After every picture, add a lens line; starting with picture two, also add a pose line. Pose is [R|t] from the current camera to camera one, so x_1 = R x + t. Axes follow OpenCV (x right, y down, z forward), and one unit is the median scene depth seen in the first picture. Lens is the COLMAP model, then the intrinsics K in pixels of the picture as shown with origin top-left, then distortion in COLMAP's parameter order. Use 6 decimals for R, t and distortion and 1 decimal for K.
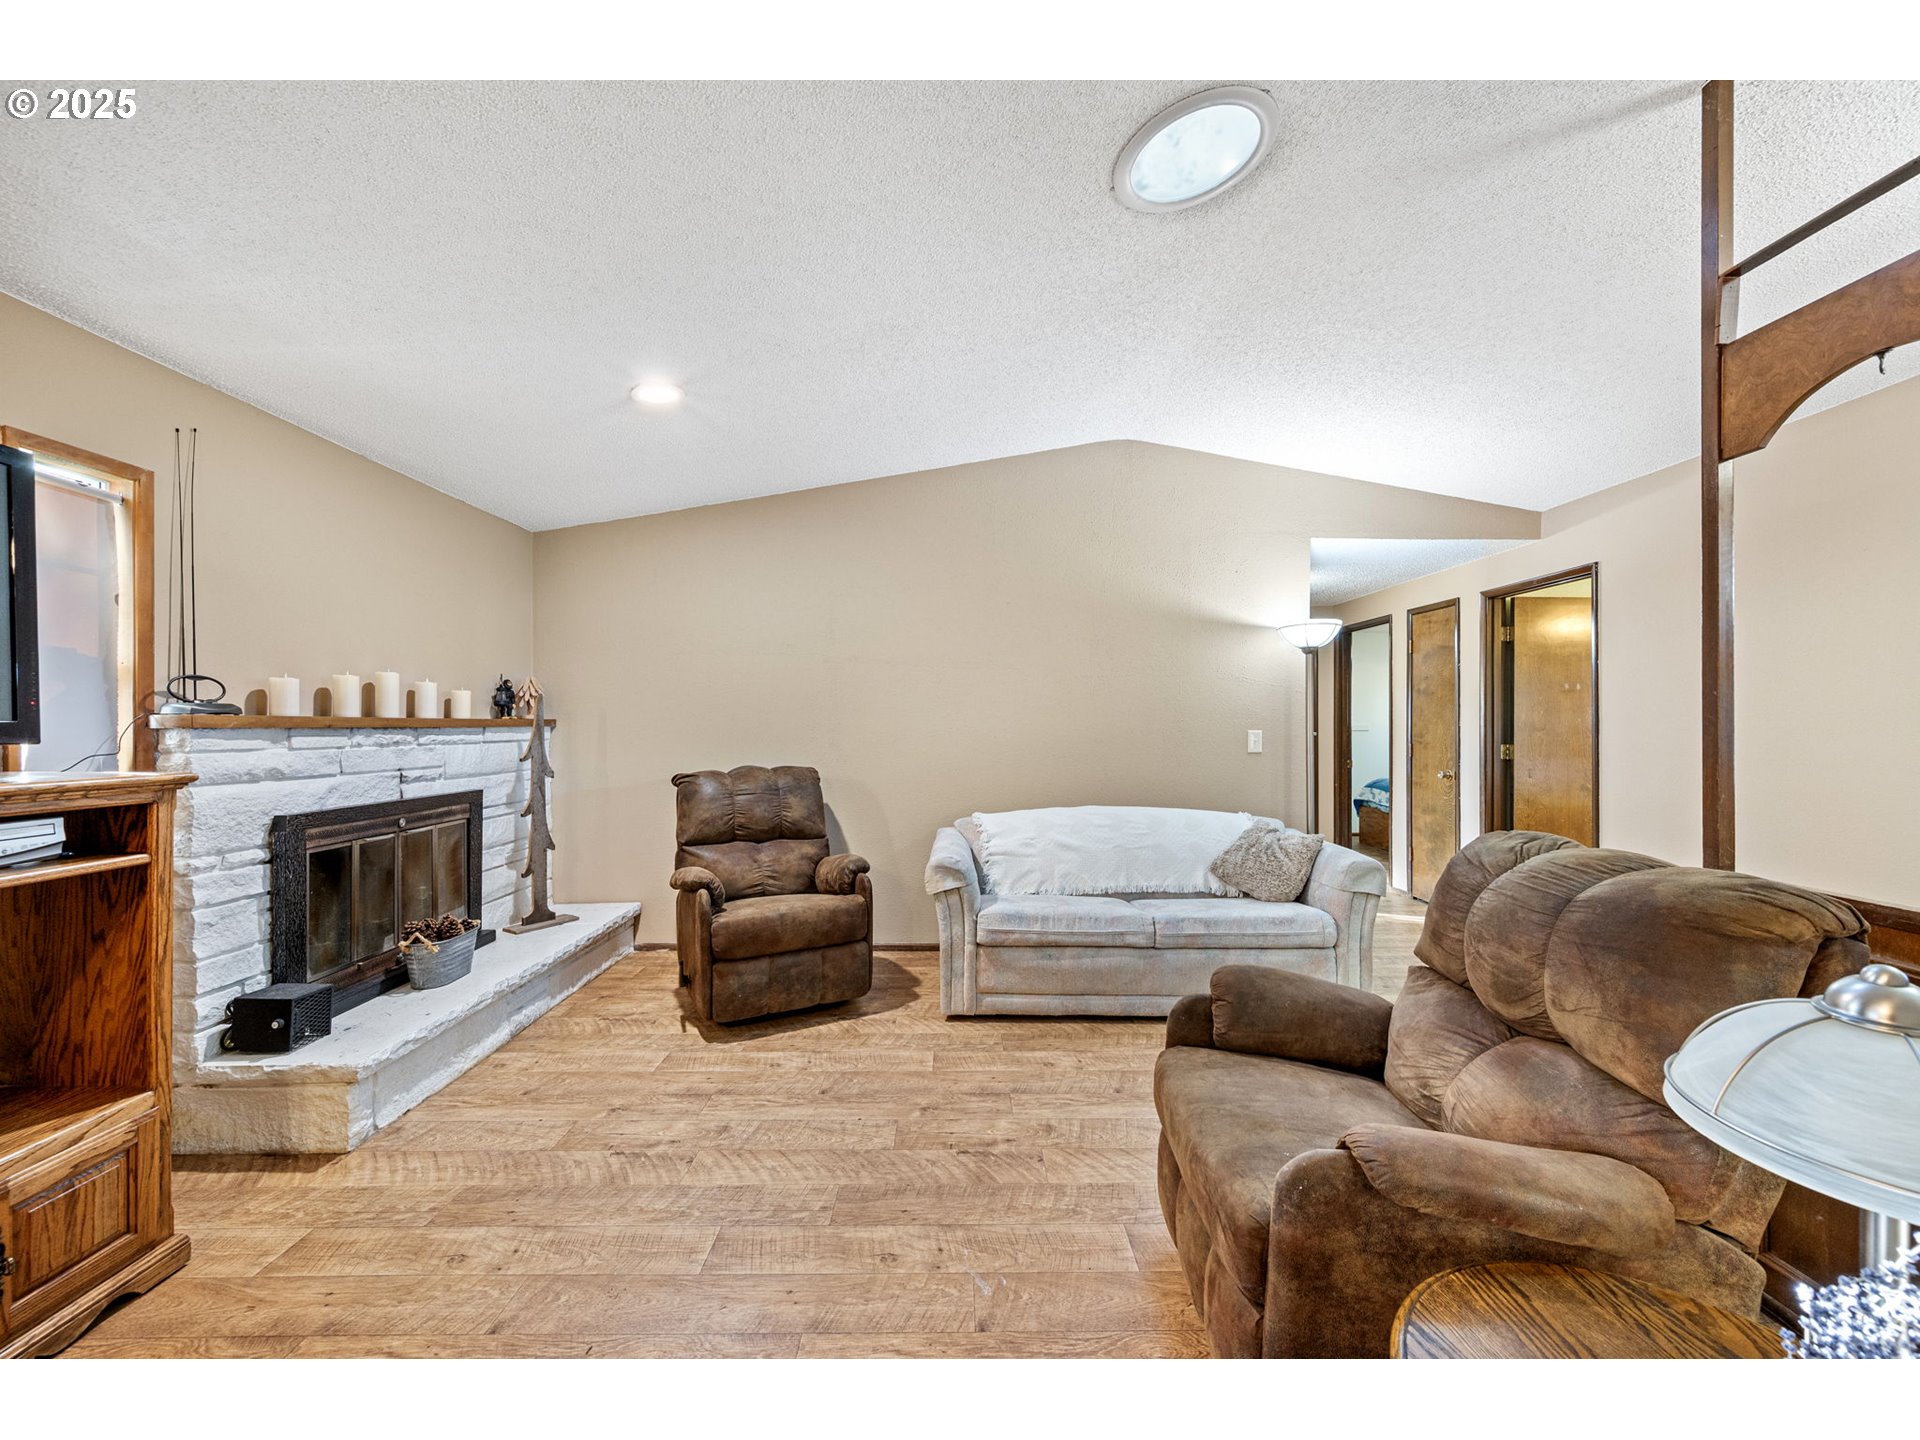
lens RADIAL K [[744.7, 0, 960.0], [0, 744.7, 720.0], [0, 0, 1]] dist [-0.001580, 0.000410]
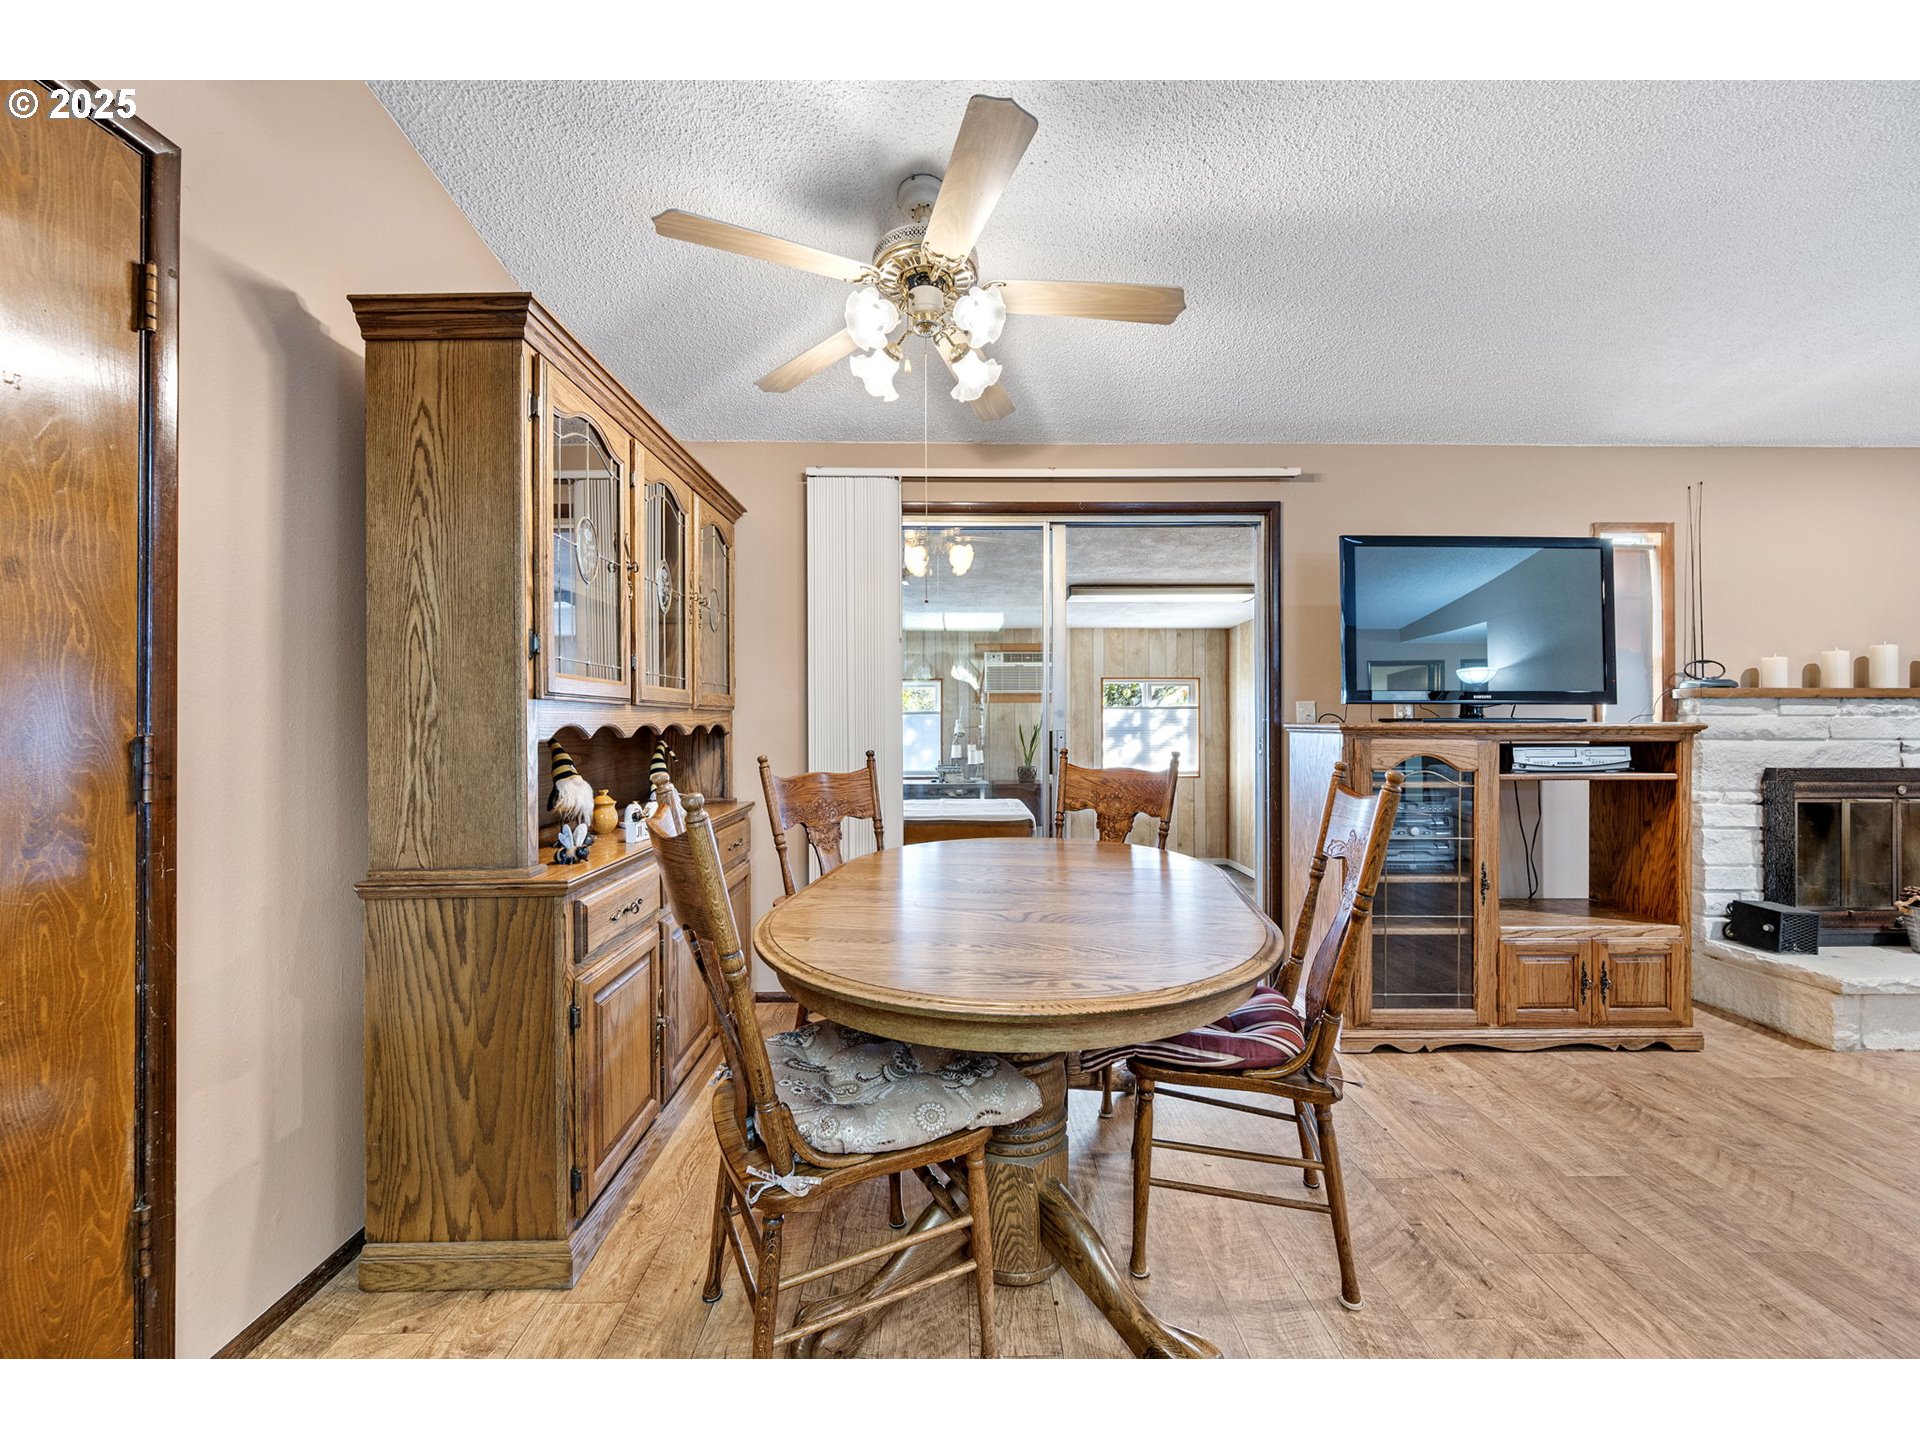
lens RADIAL K [[744.7, 0, 960.0], [0, 744.7, 720.0], [0, 0, 1]] dist [-0.001580, 0.000410]
pose [[-0.005565, 0.001563, -0.999983, 0.365828], [0.007694, 0.999969, 0.001520, 0.038940], [0.999955, -0.007686, -0.005577, -0.377514]]
